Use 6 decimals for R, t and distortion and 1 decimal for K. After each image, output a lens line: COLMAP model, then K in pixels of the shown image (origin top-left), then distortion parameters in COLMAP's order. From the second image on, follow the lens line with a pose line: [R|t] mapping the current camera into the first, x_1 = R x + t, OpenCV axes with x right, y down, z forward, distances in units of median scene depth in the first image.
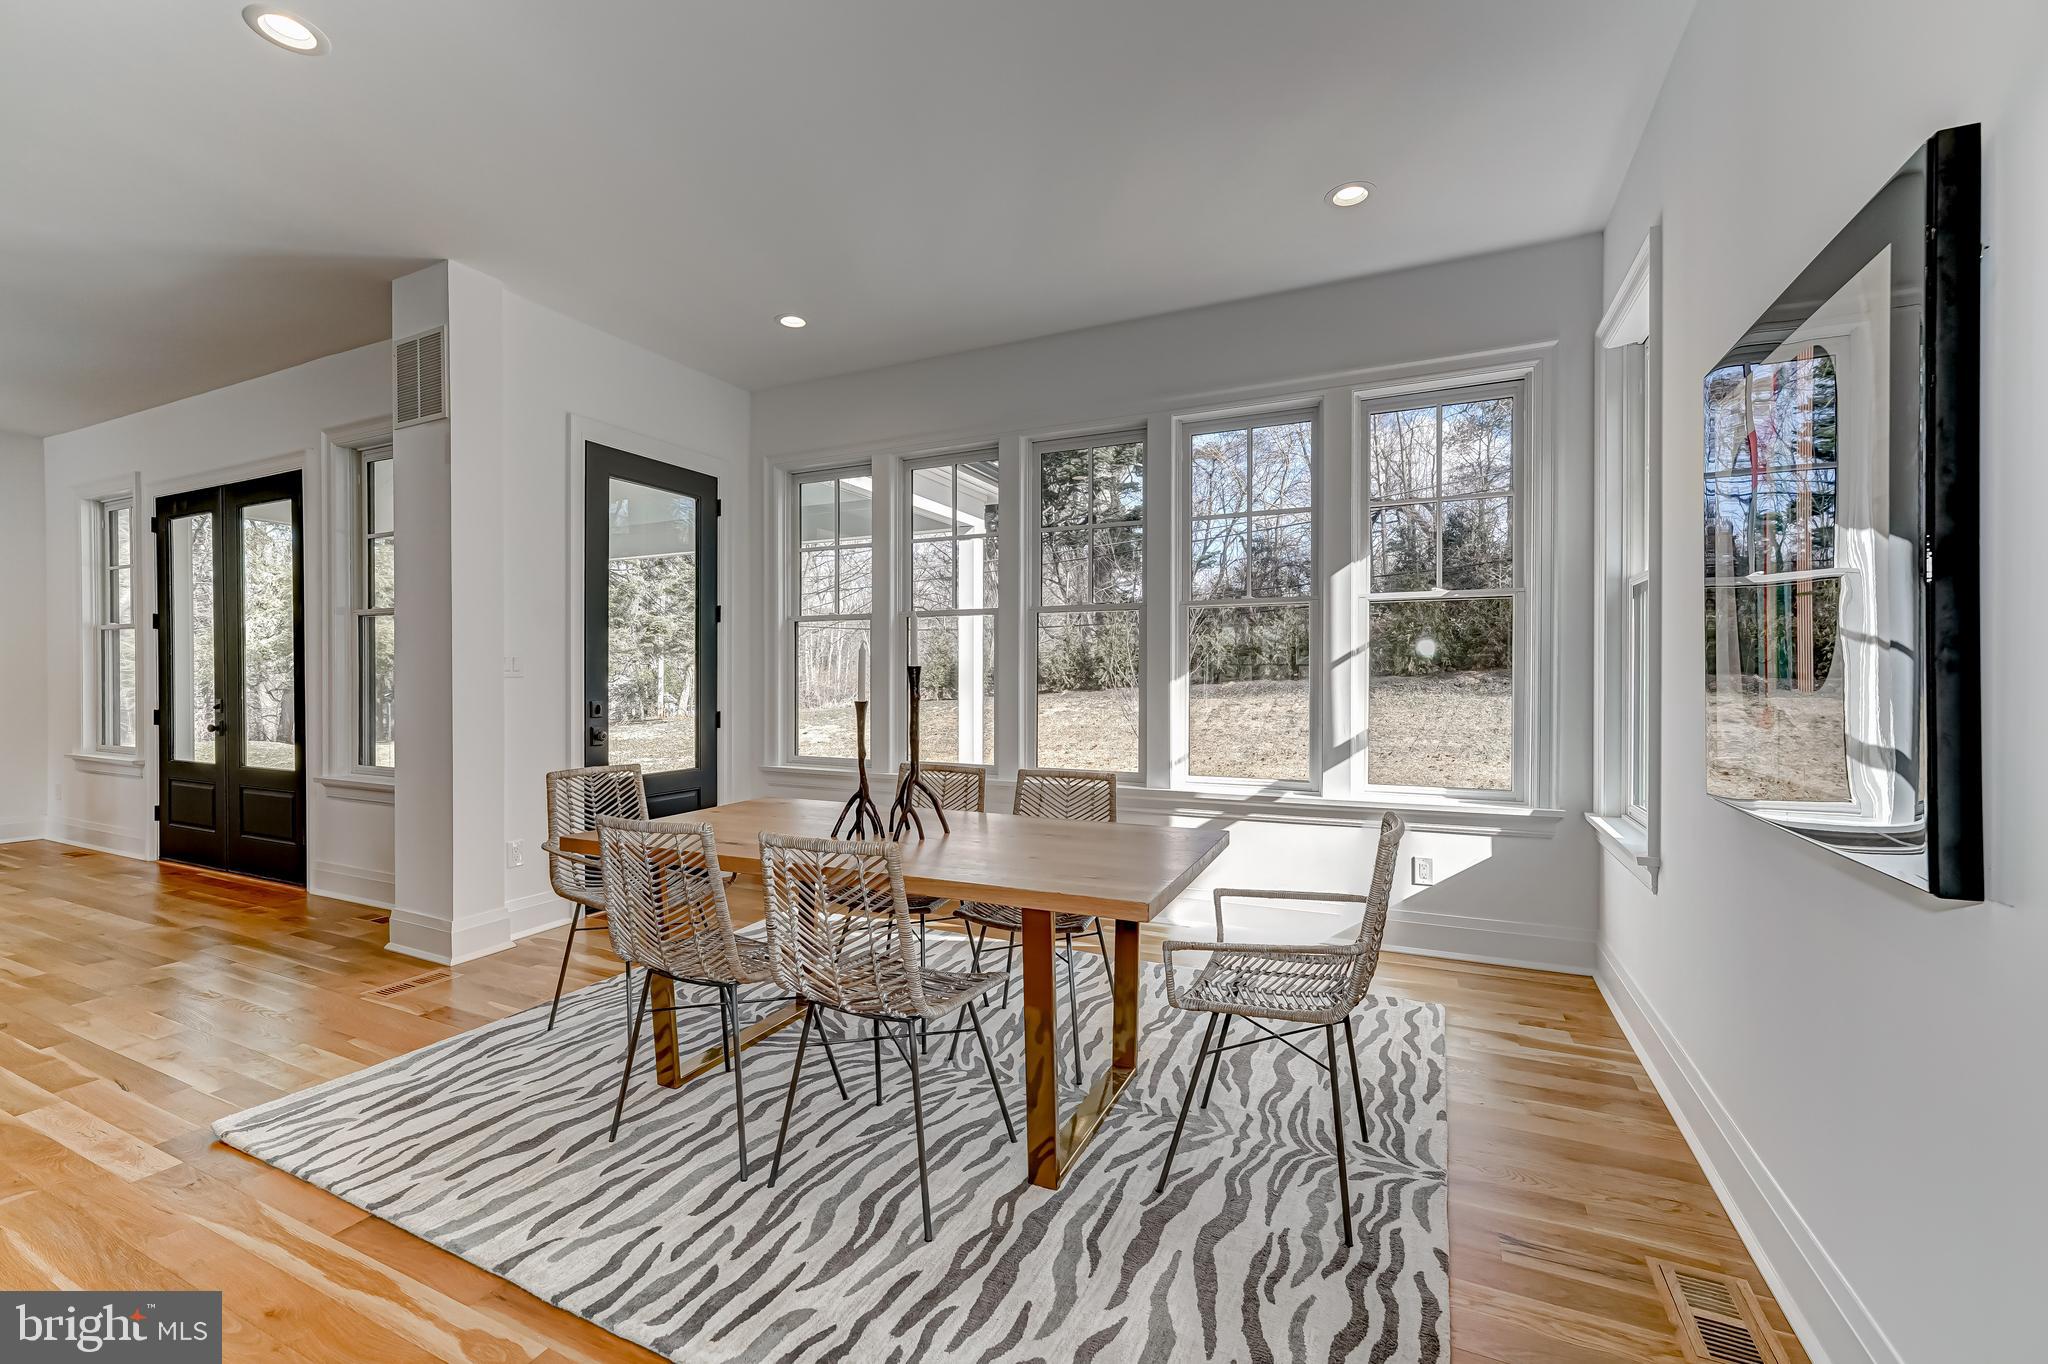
lens RADIAL K [[858.9, 0, 1024.0], [0, 858.9, 682.0], [0, 0, 1]] dist [-0.009477, 0.000199]
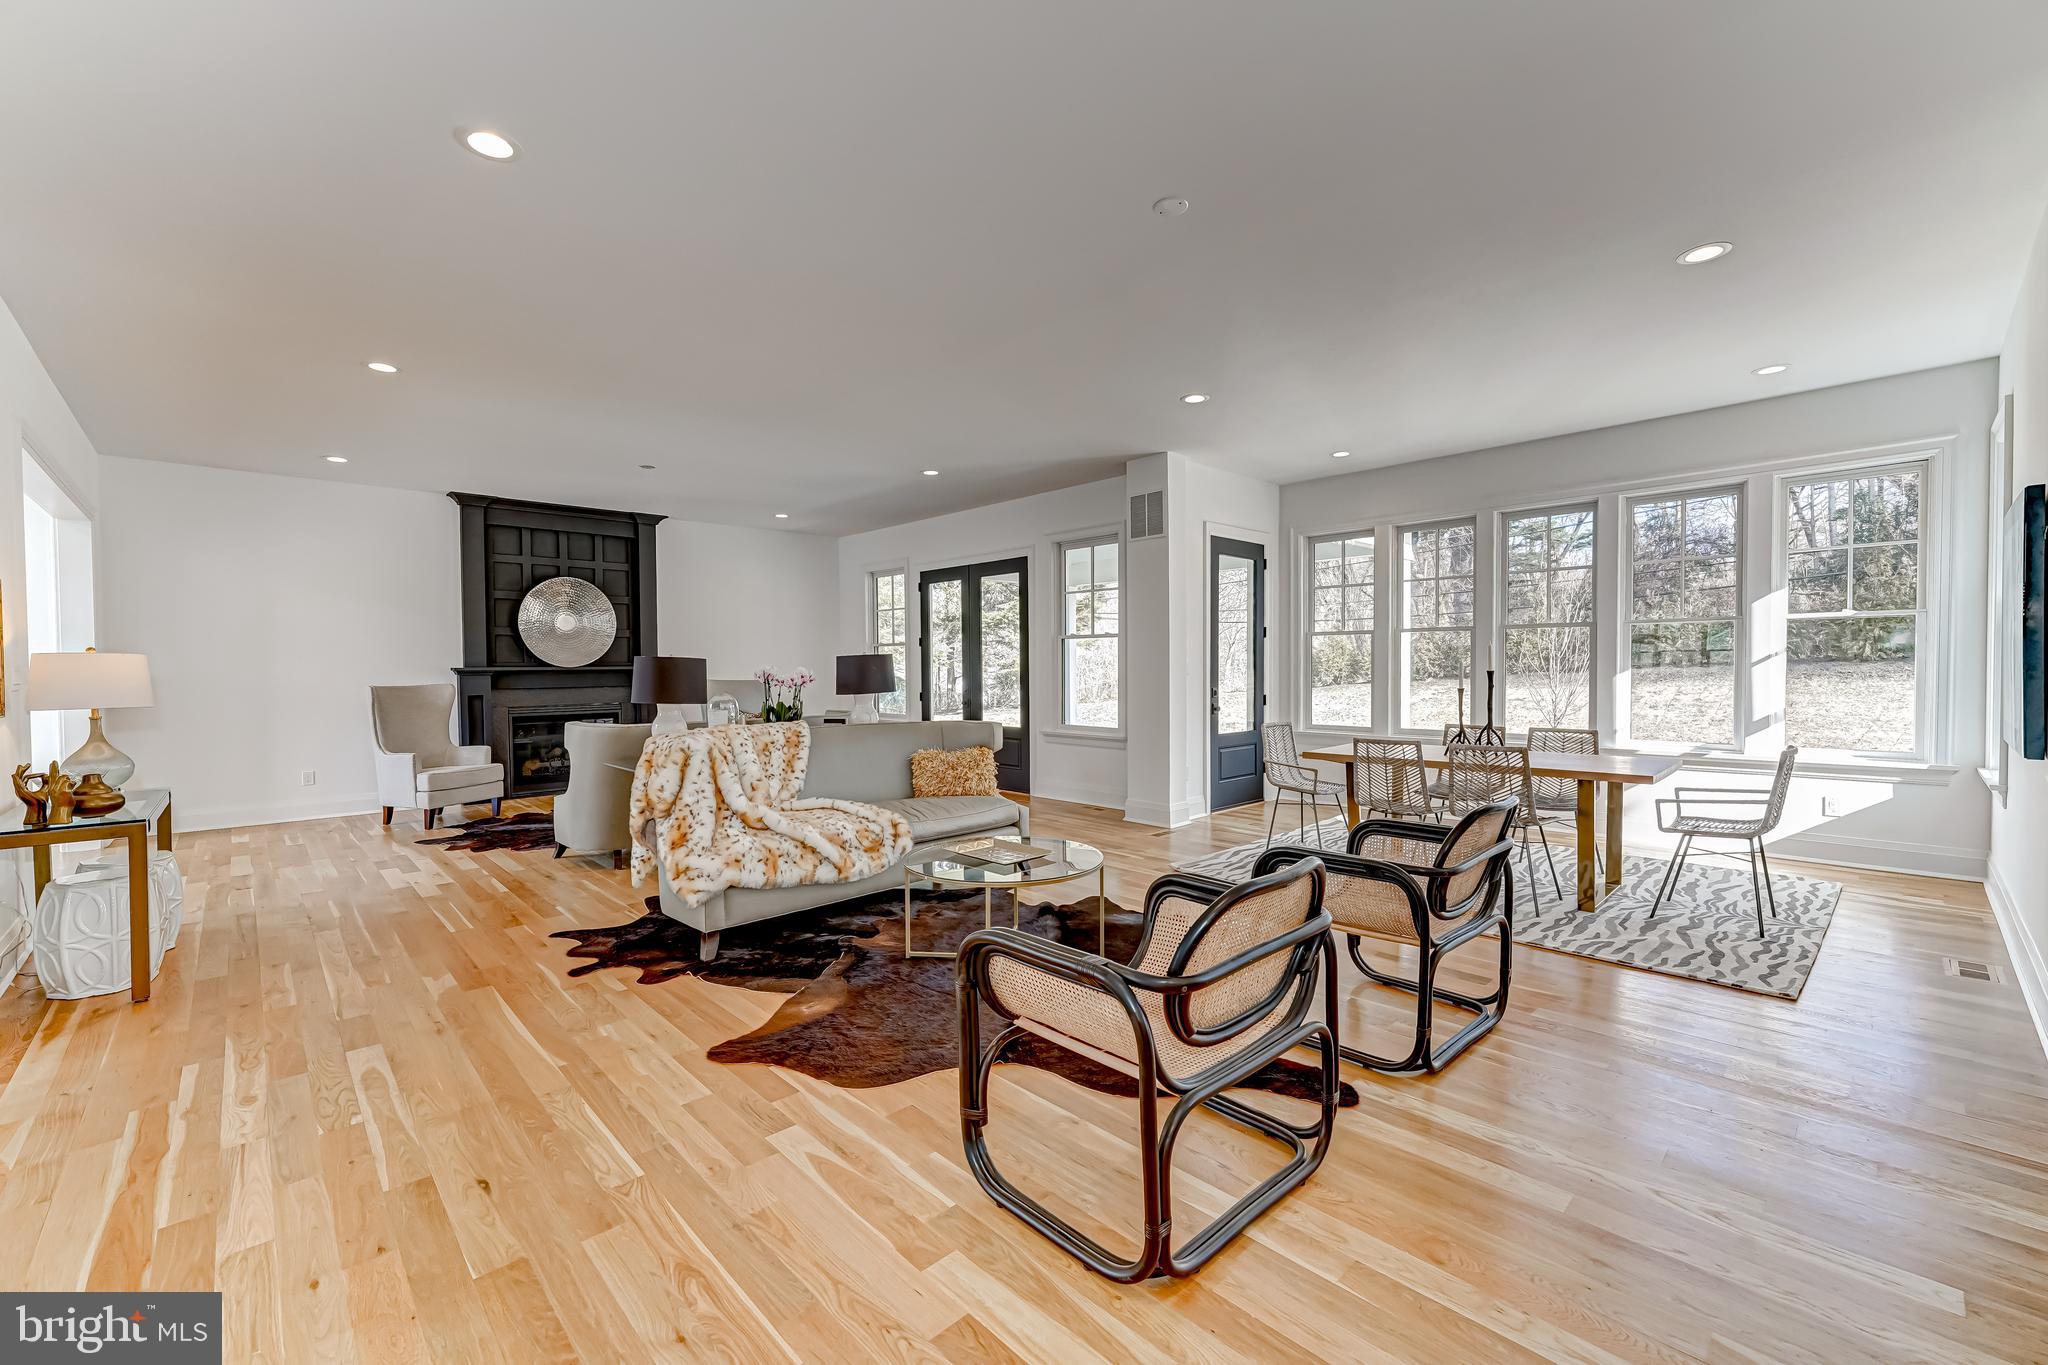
lens RADIAL K [[837.1, 0, 1024.0], [0, 837.1, 682.5], [0, 0, 1]] dist [-0.000771, 0.000555]
pose [[0.931446, 0.000217, -0.363879, -0.235538], [0.005406, 0.999881, 0.014435, -0.013230], [0.363839, -0.015413, 0.931334, -0.656448]]
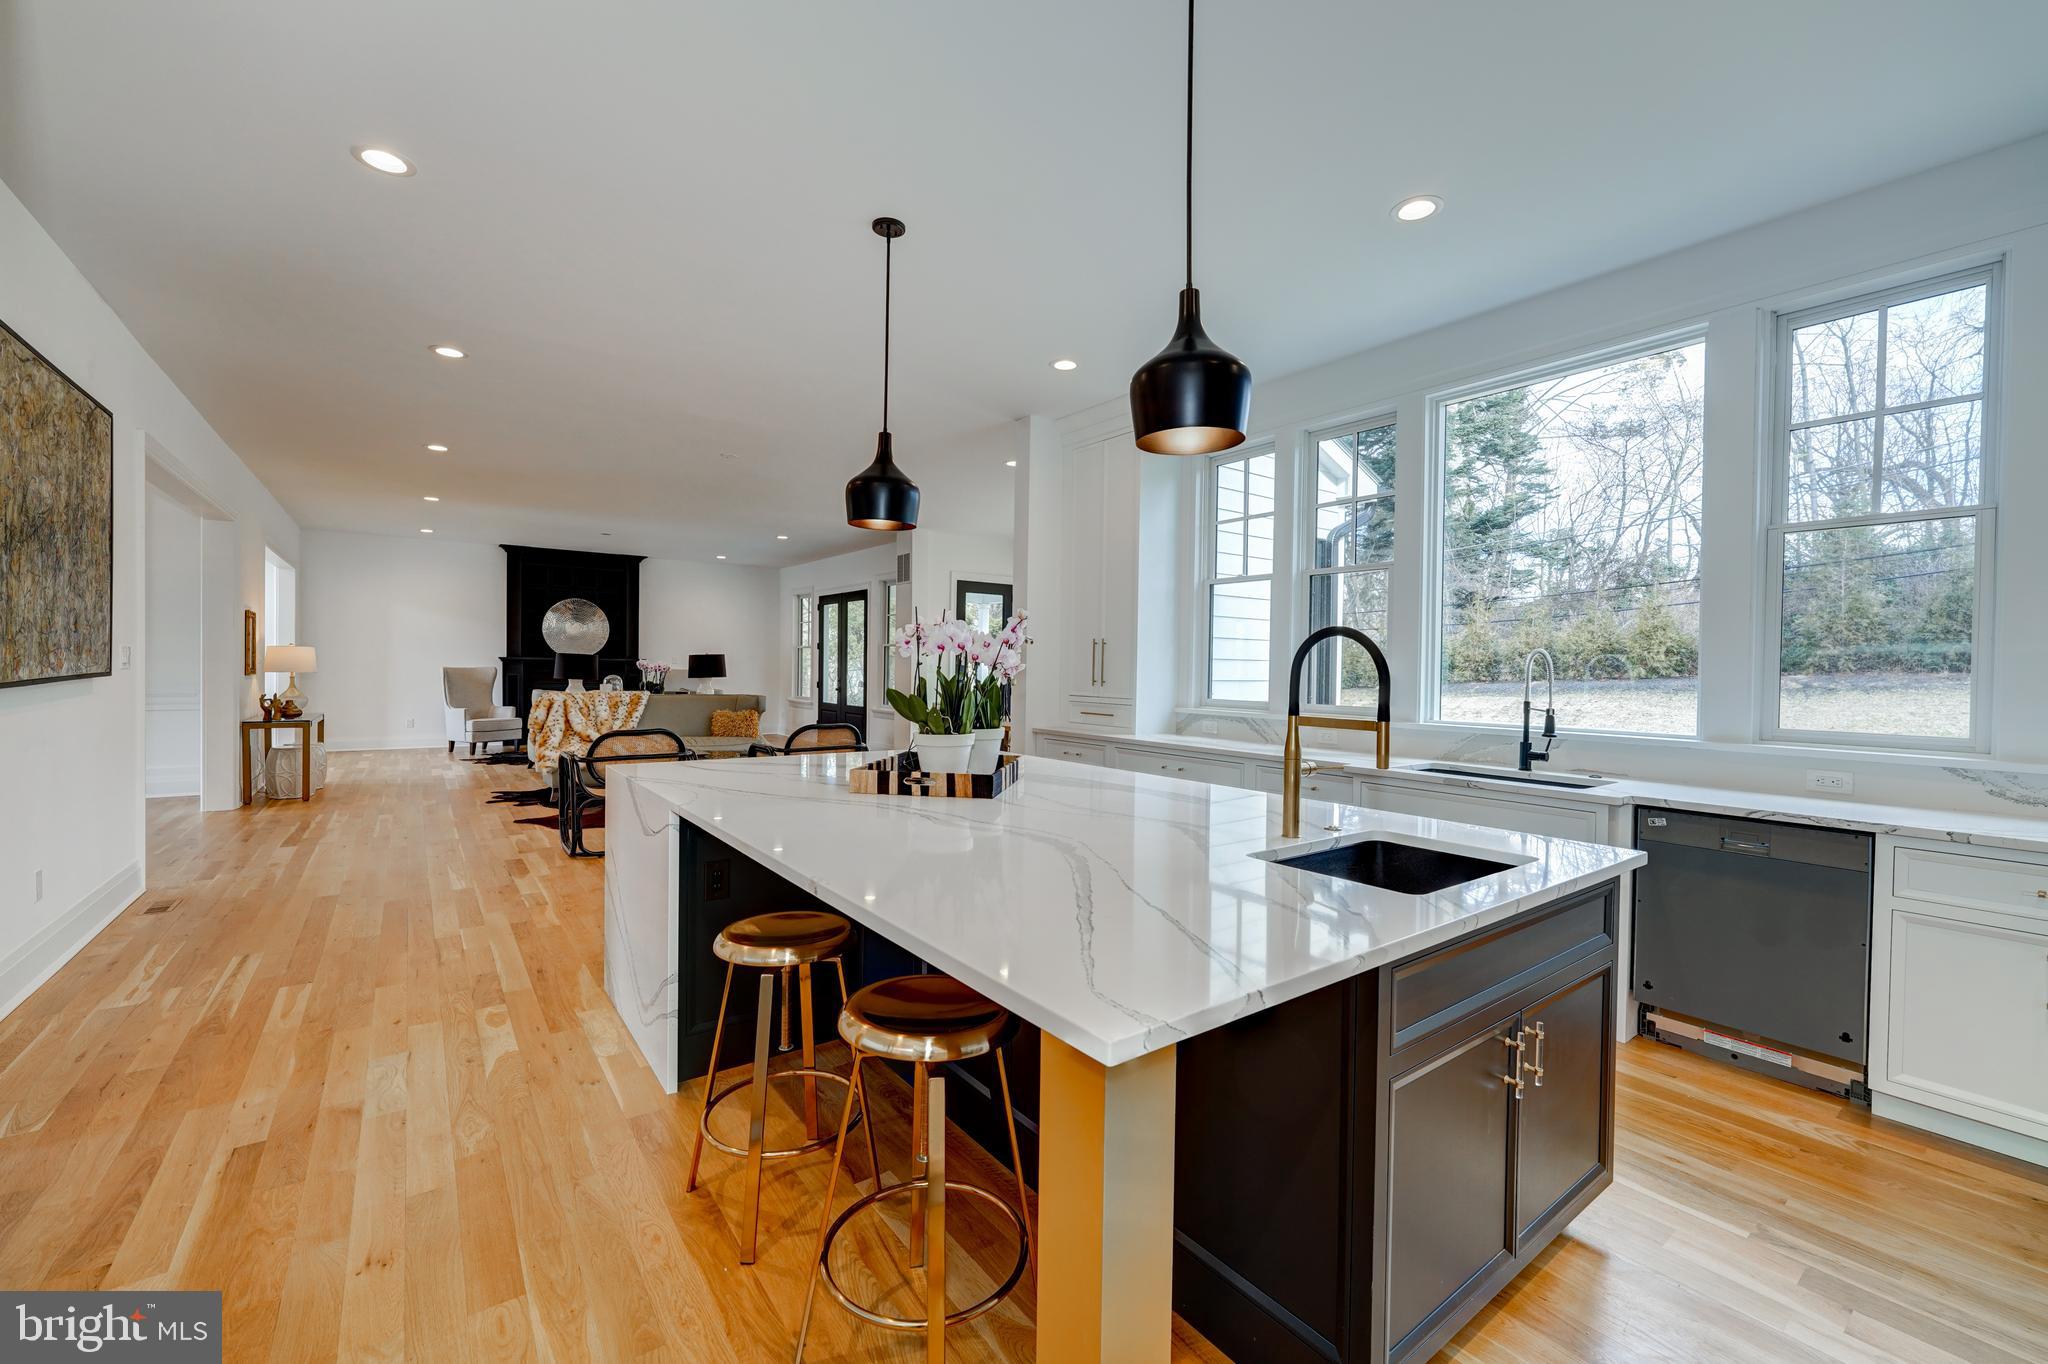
lens RADIAL K [[827.6, 0, 1024.0], [0, 827.6, 682.0], [0, 0, 1]] dist [-0.000277, 0.000144]
pose [[0.880778, 0.021238, -0.473053, 0.794960], [-0.017561, 0.999771, 0.012190, -0.008521], [0.473204, -0.002429, 0.880950, -1.027901]]
